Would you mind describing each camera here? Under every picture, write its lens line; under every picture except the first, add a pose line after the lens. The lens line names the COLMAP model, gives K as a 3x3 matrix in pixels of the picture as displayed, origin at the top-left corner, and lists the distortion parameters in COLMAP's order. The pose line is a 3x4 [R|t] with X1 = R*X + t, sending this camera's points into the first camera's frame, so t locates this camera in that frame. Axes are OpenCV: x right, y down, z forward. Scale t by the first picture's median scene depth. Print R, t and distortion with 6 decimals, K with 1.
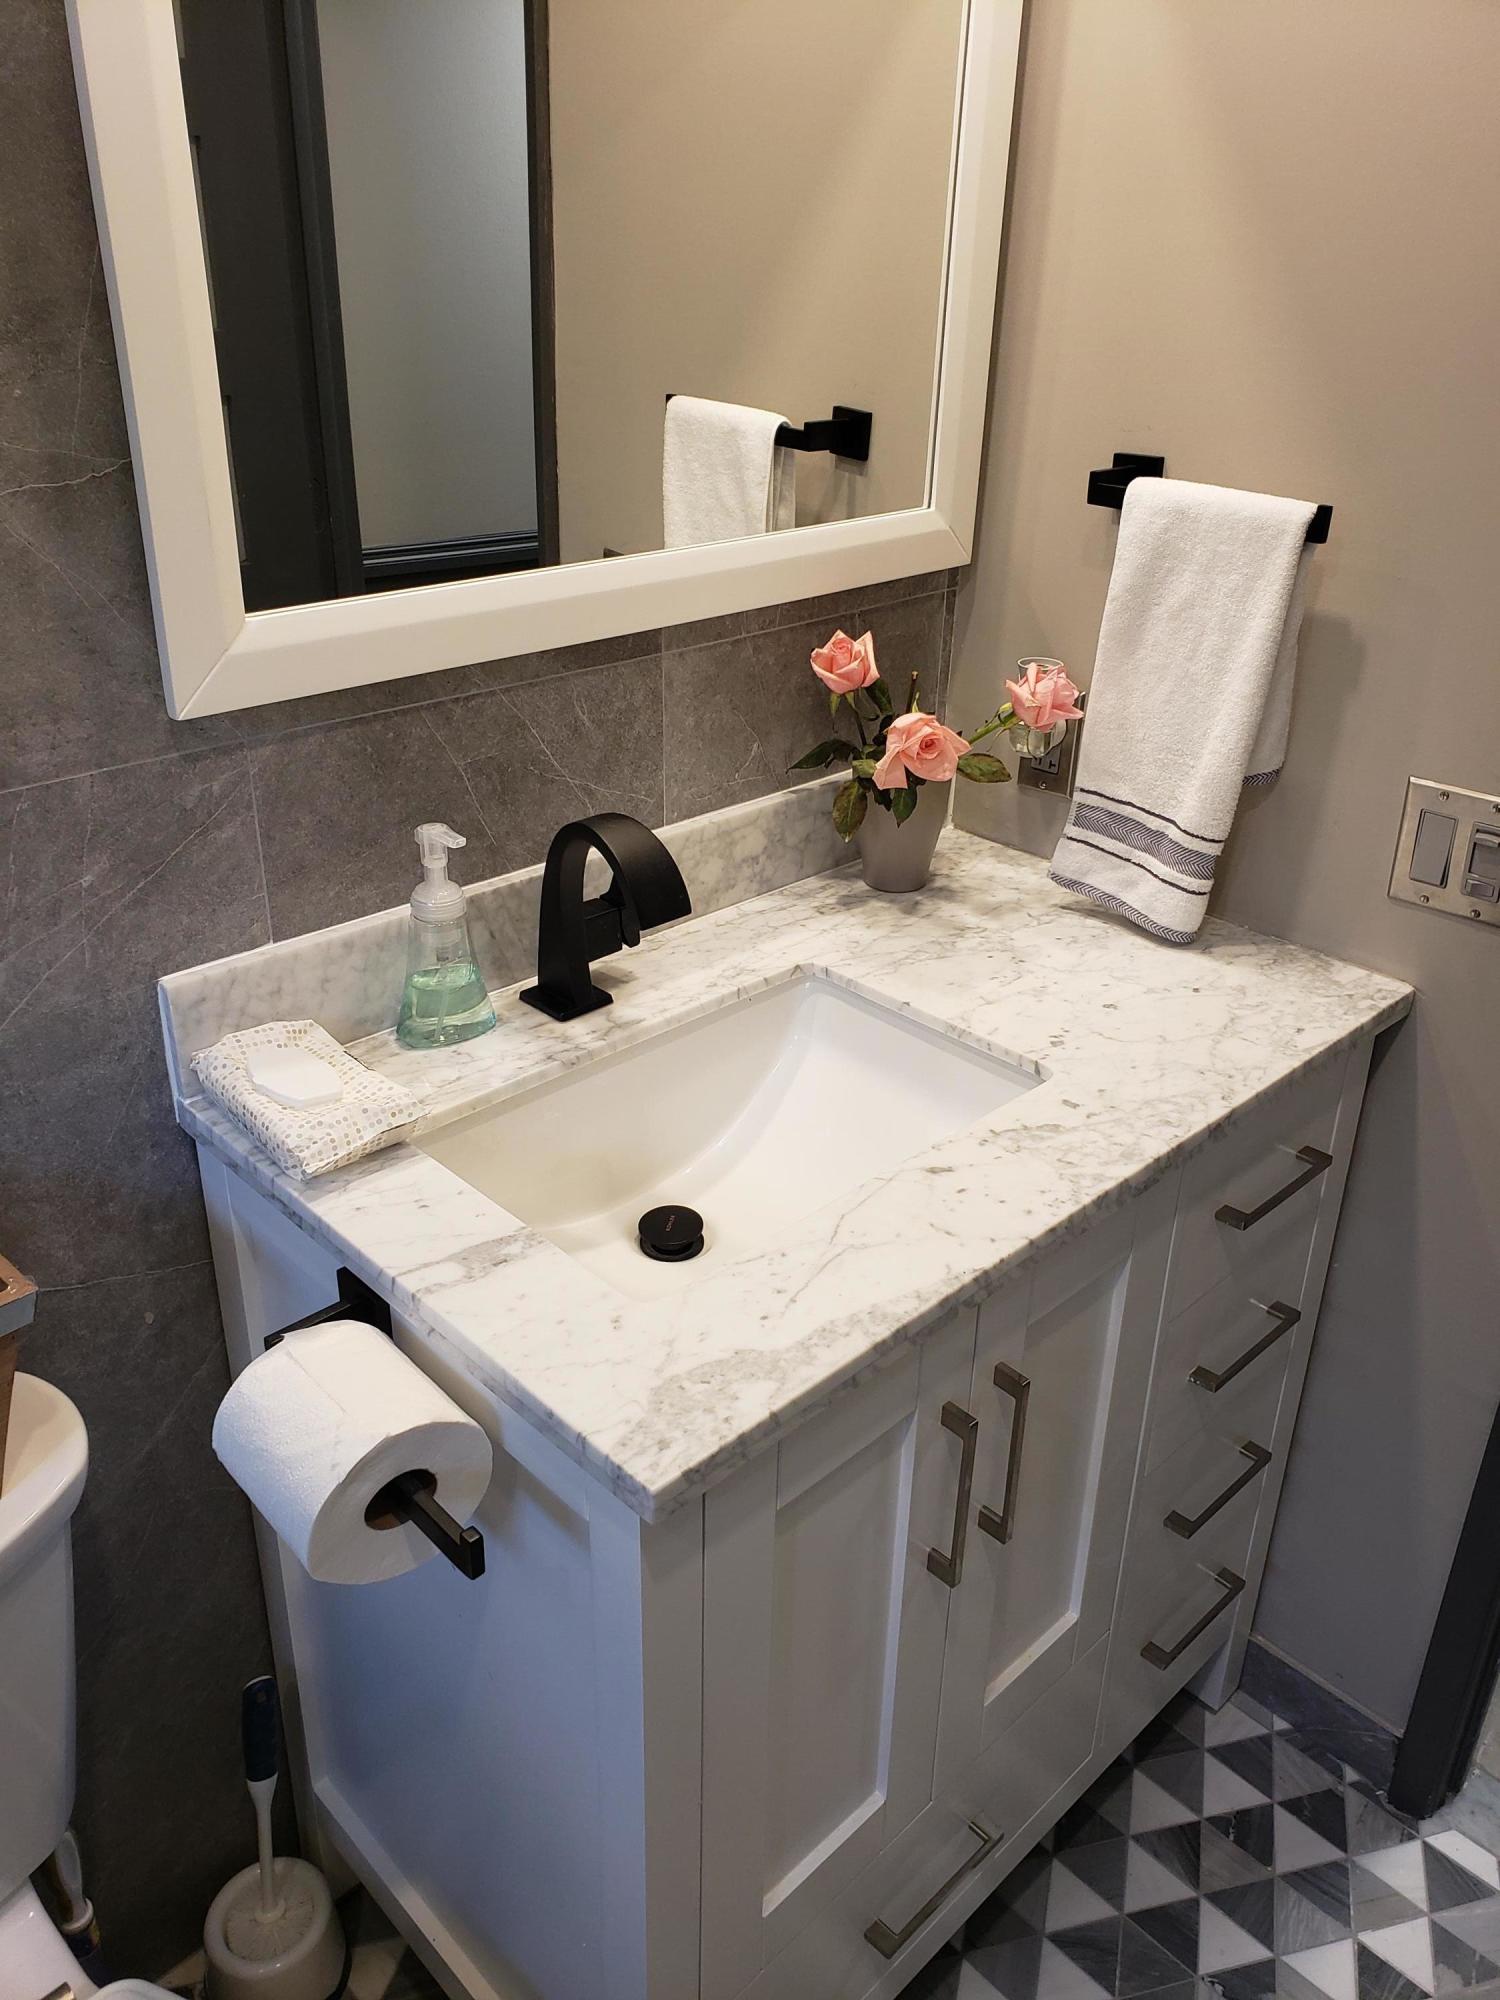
lens RADIAL K [[1558.5, 0, 748.8], [0, 1558.5, 989.0], [0, 0, 1]] dist [0.019663, 0.005262]
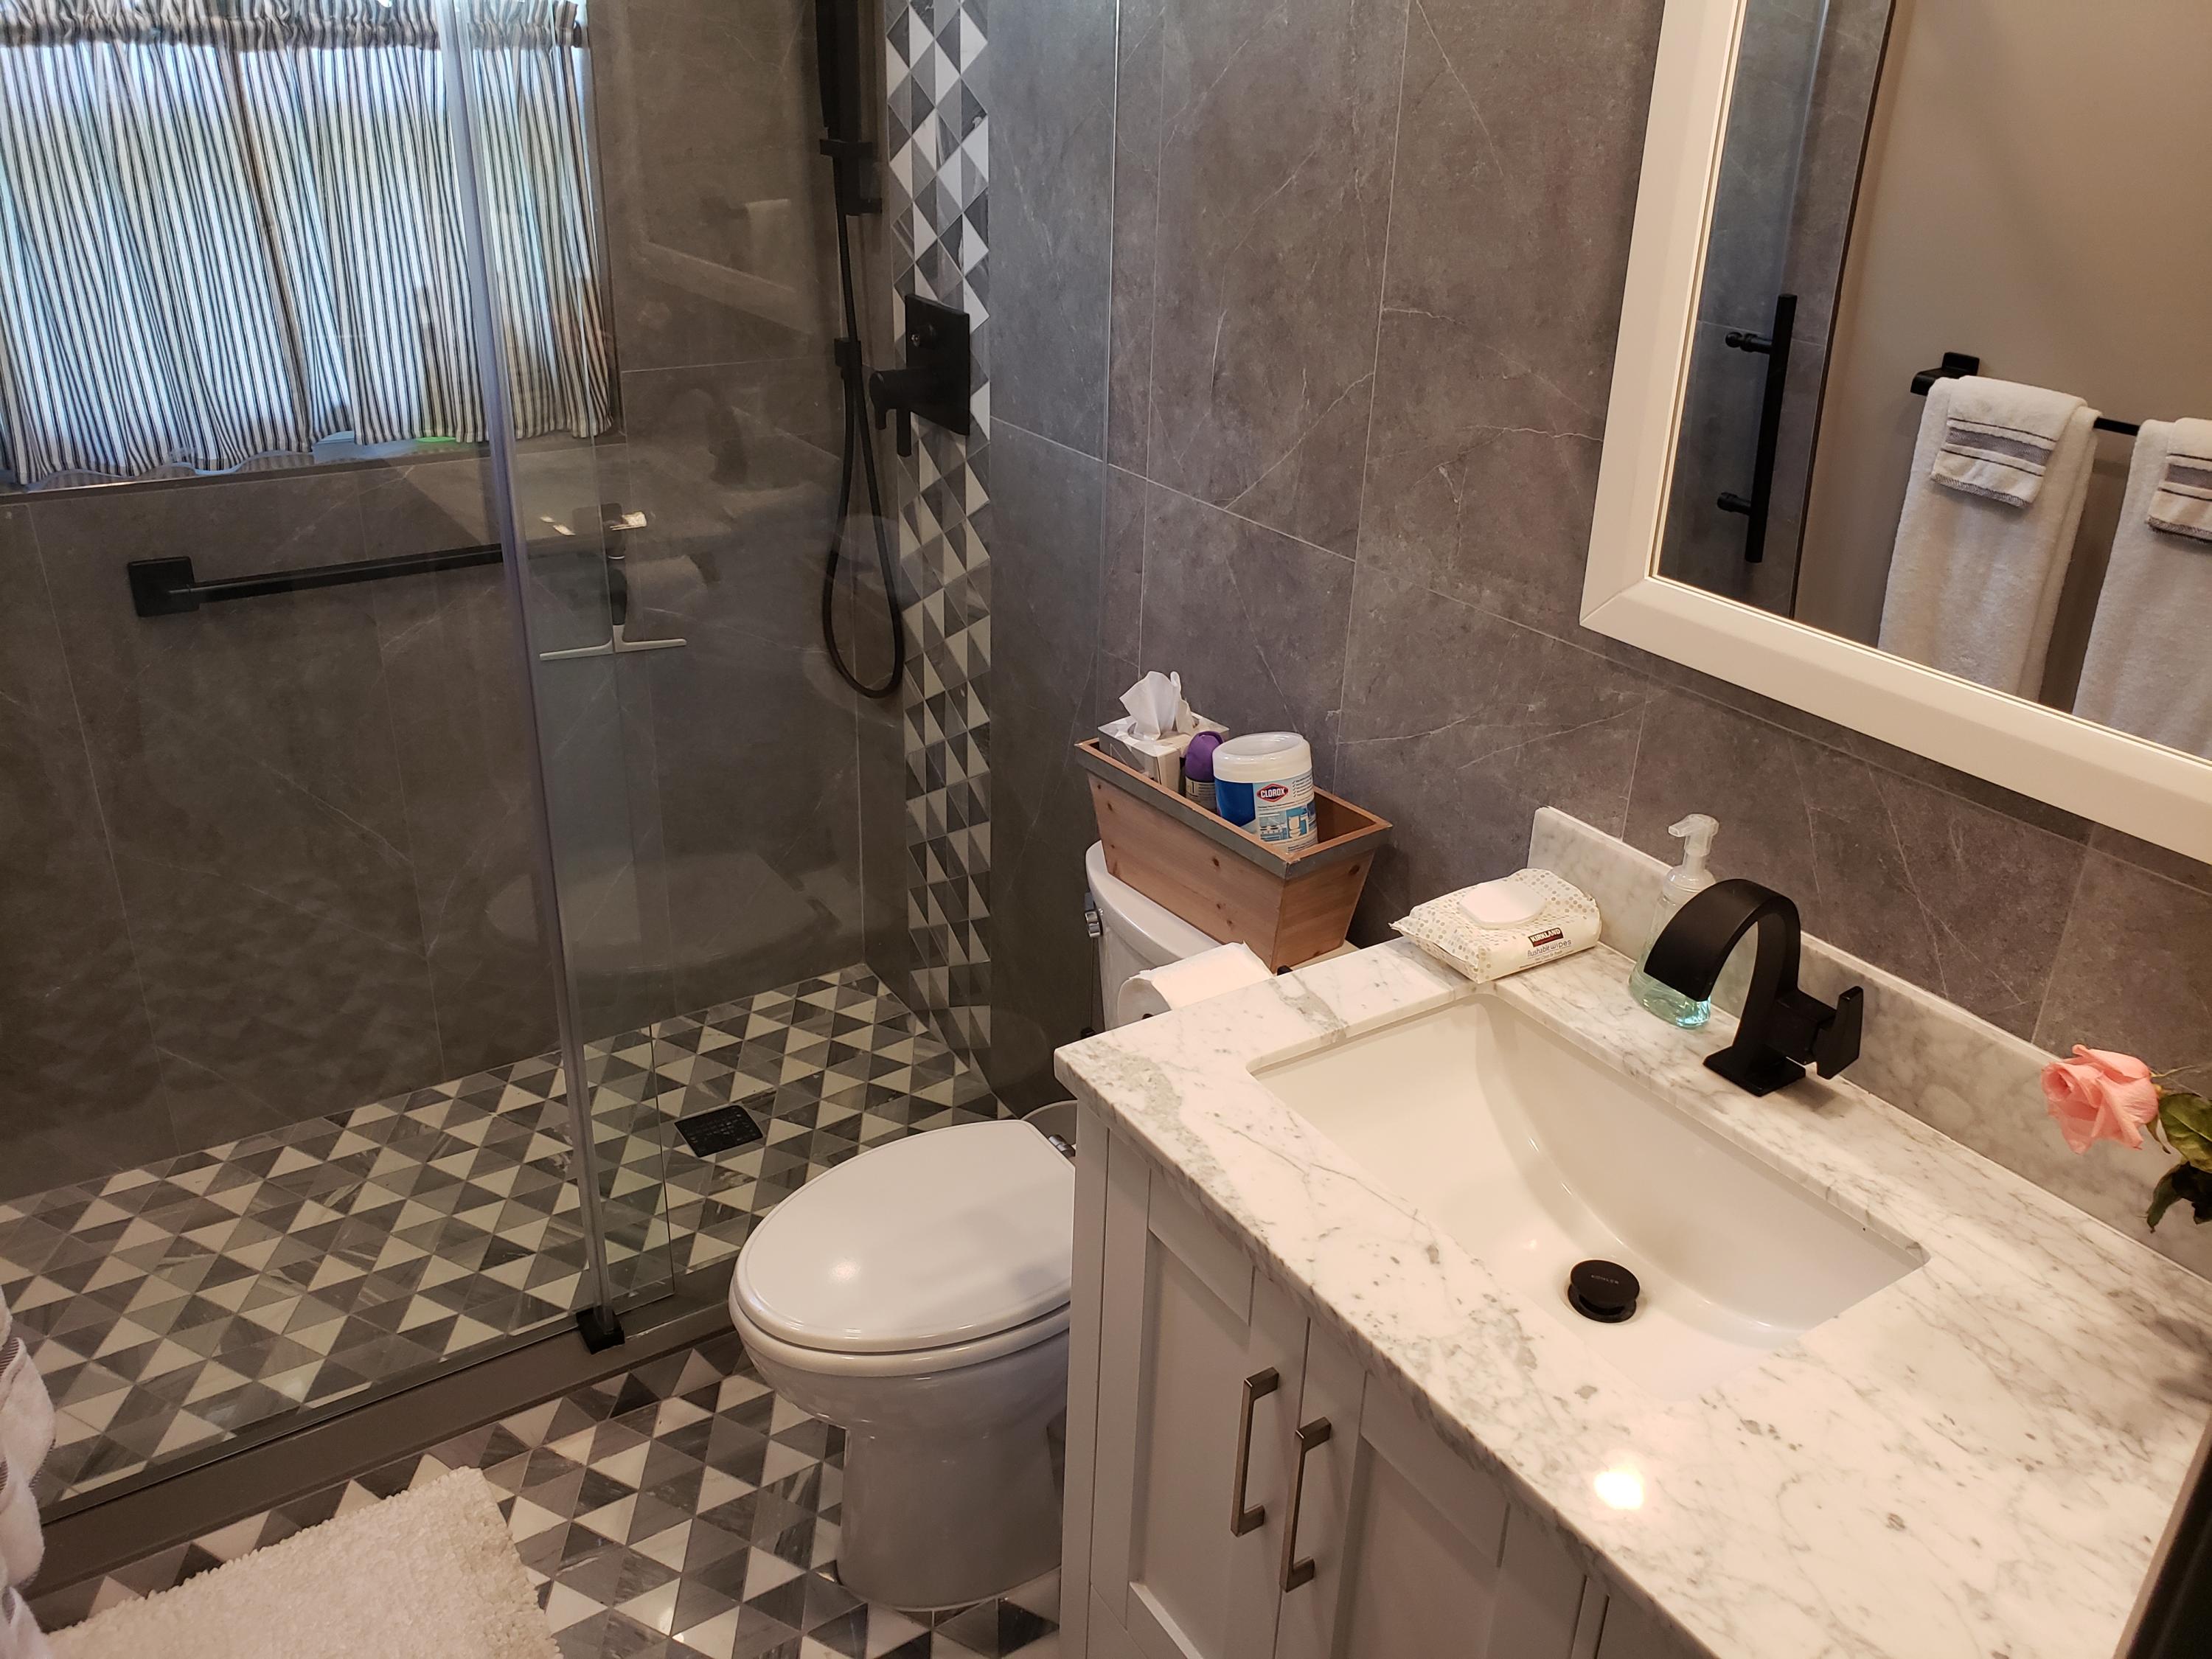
lens RADIAL K [[1723.7, 0, 1103.8], [0, 1723.7, 837.5], [0, 0, 1]] dist [0.019663, 0.005262]
pose [[-0.208118, 0.389619, -0.897153, 0.898961], [-0.465404, 0.767301, 0.441189, -0.401727], [0.860283, 0.509358, 0.021640, 0.587696]]
